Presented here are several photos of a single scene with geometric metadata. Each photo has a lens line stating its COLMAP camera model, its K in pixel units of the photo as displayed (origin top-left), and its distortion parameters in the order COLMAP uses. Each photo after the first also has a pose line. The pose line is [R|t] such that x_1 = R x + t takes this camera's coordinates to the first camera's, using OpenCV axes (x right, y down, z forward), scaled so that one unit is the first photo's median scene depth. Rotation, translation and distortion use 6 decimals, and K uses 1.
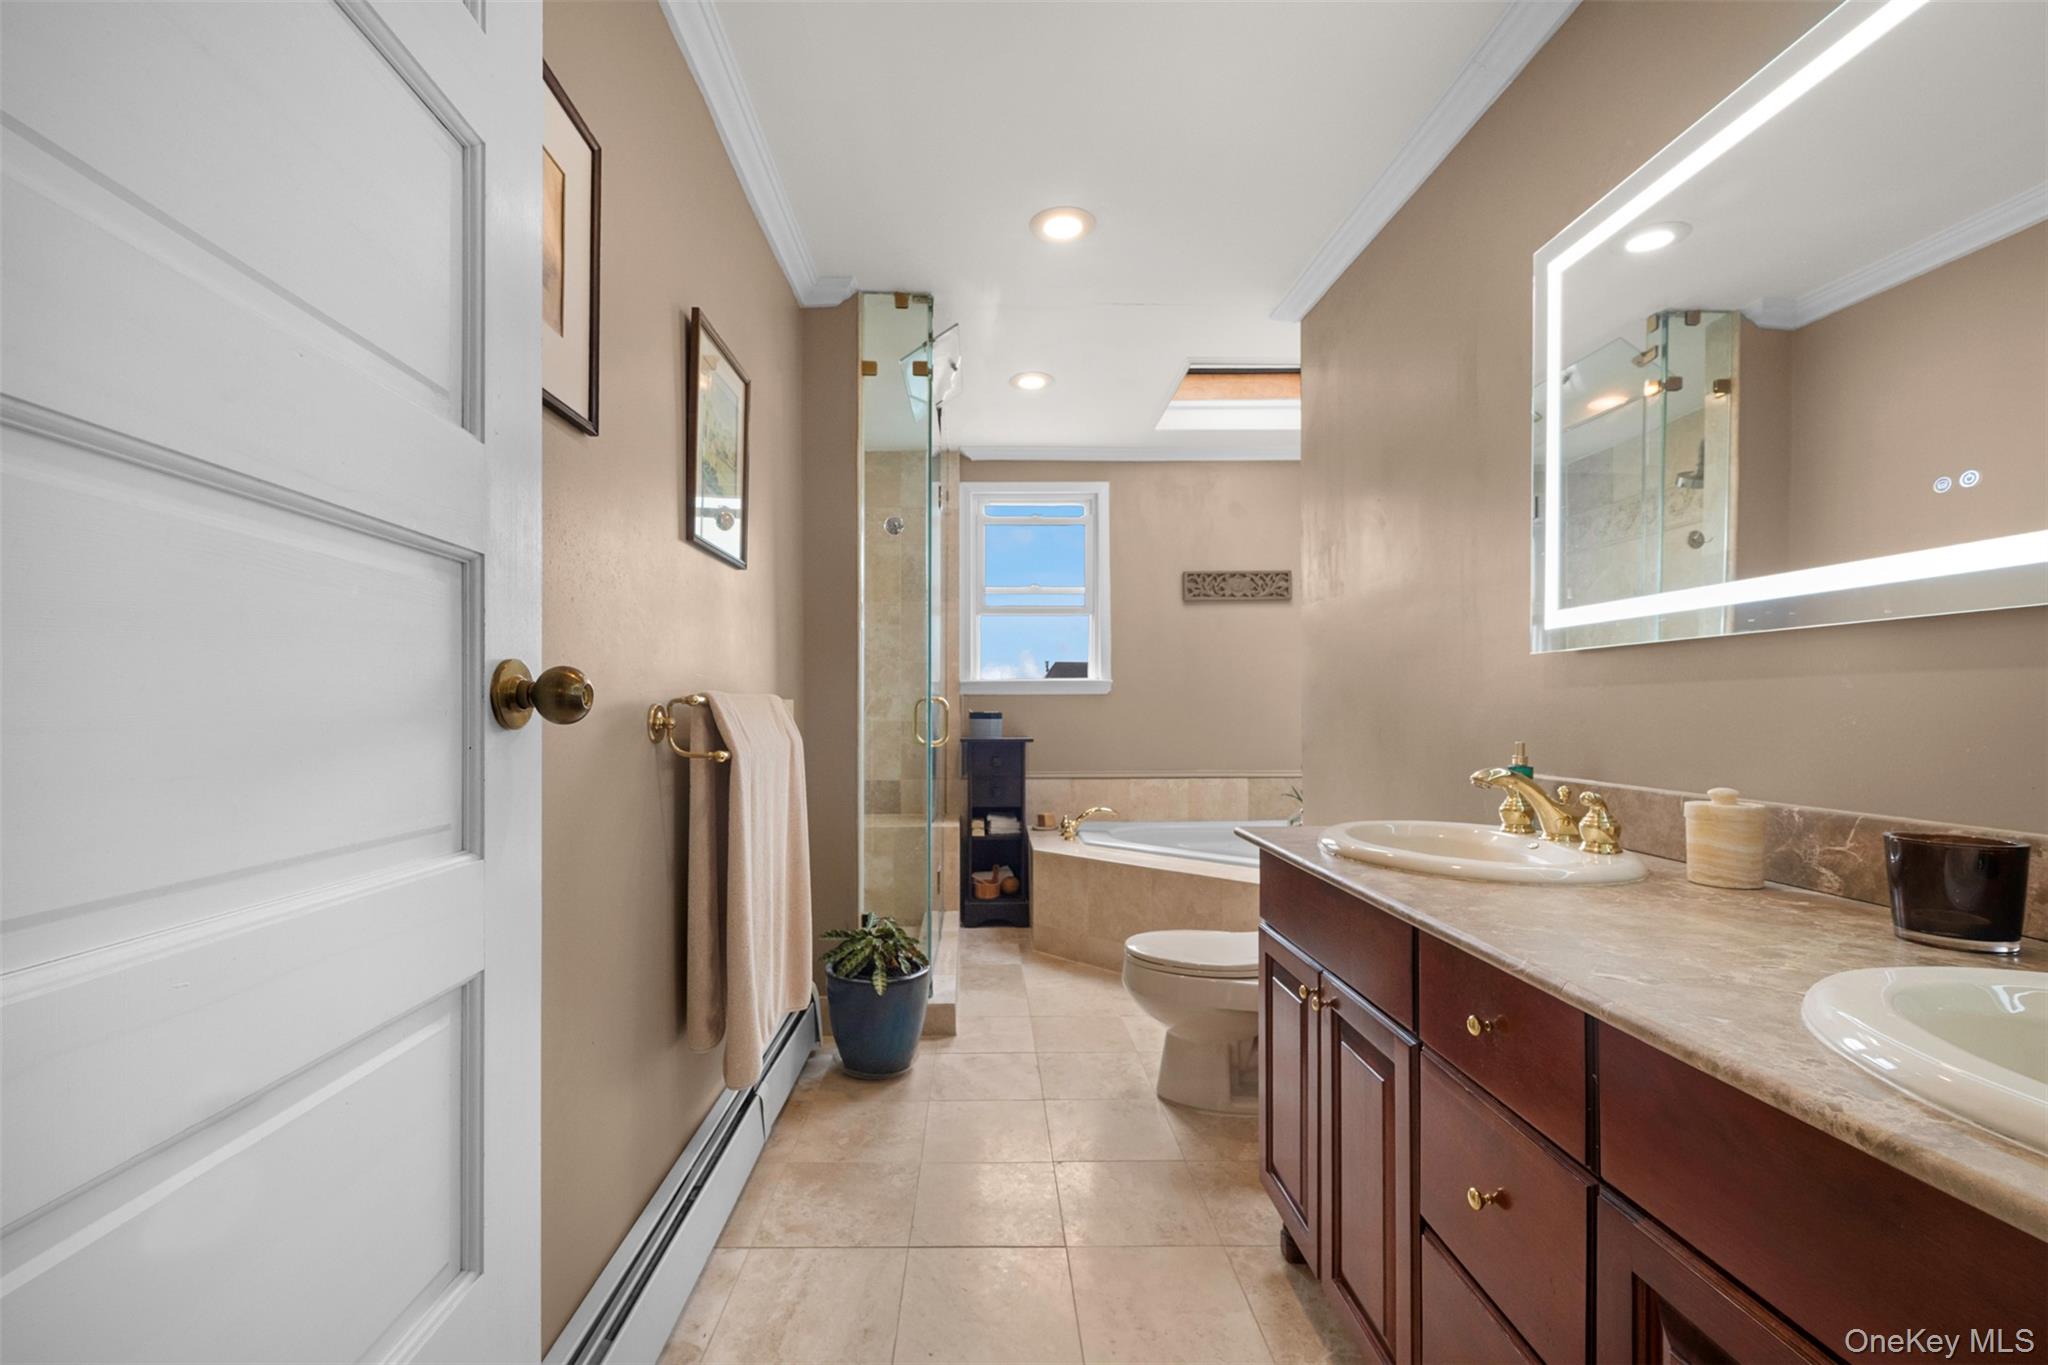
lens RADIAL K [[825.8, 0, 1015.9], [0, 825.8, 704.0], [0, 0, 1]] dist [-0.001029, -0.000200]
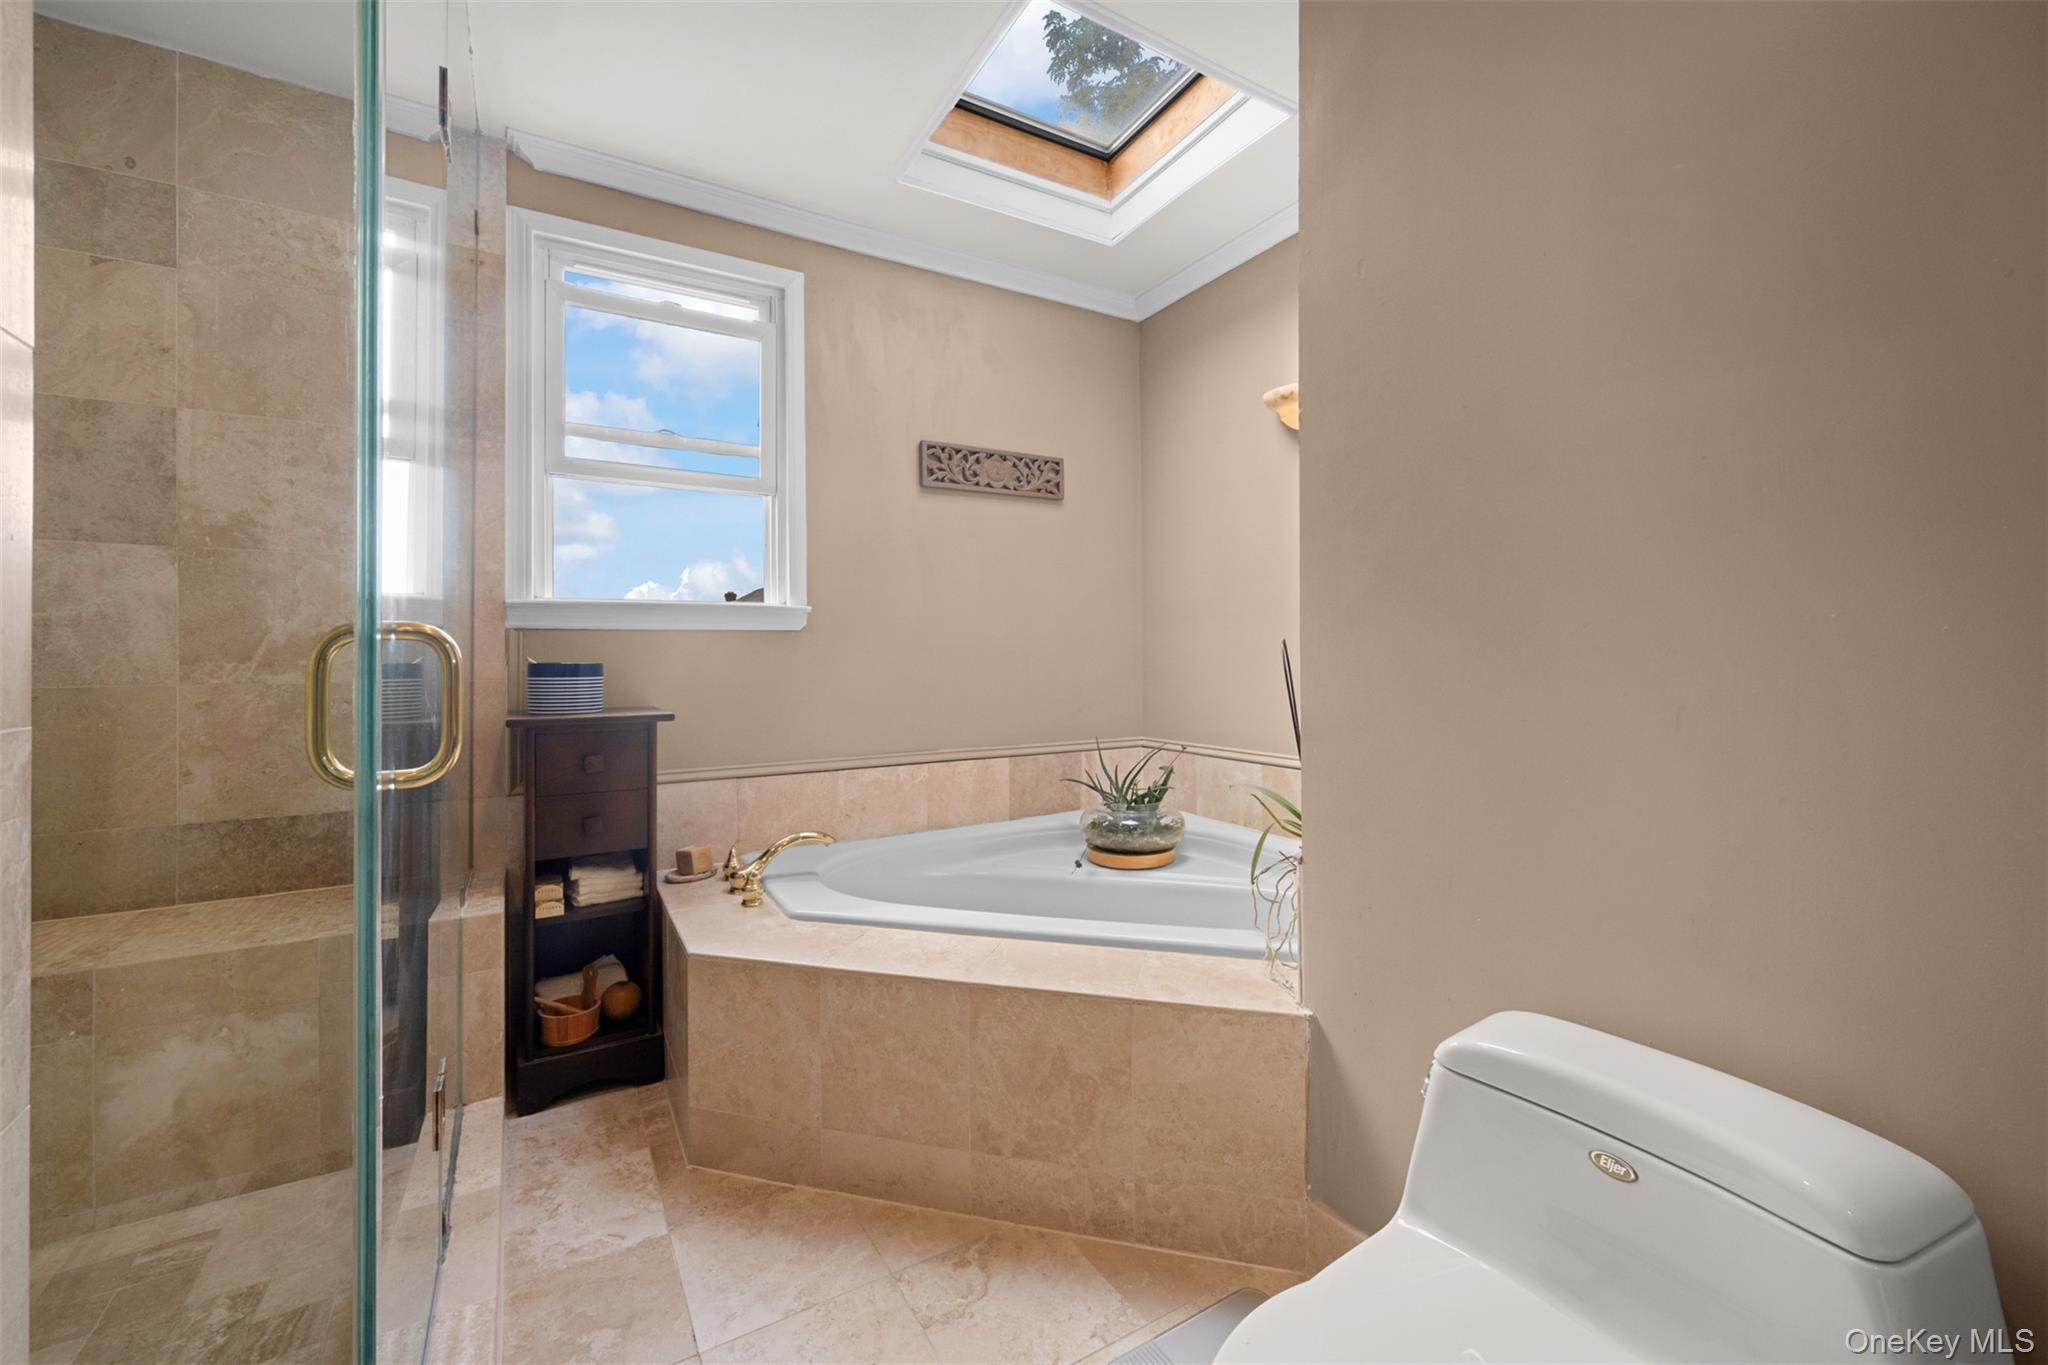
lens RADIAL K [[815.0, 0, 1029.3], [0, 815.0, 649.3], [0, 0, 1]] dist [-0.001296, -0.000303]
pose [[0.877099, 0.001243, 0.480308, -0.027777], [-0.000743, 0.999999, -0.001232, 0.002035], [-0.480310, 0.000724, 0.877099, 0.431102]]
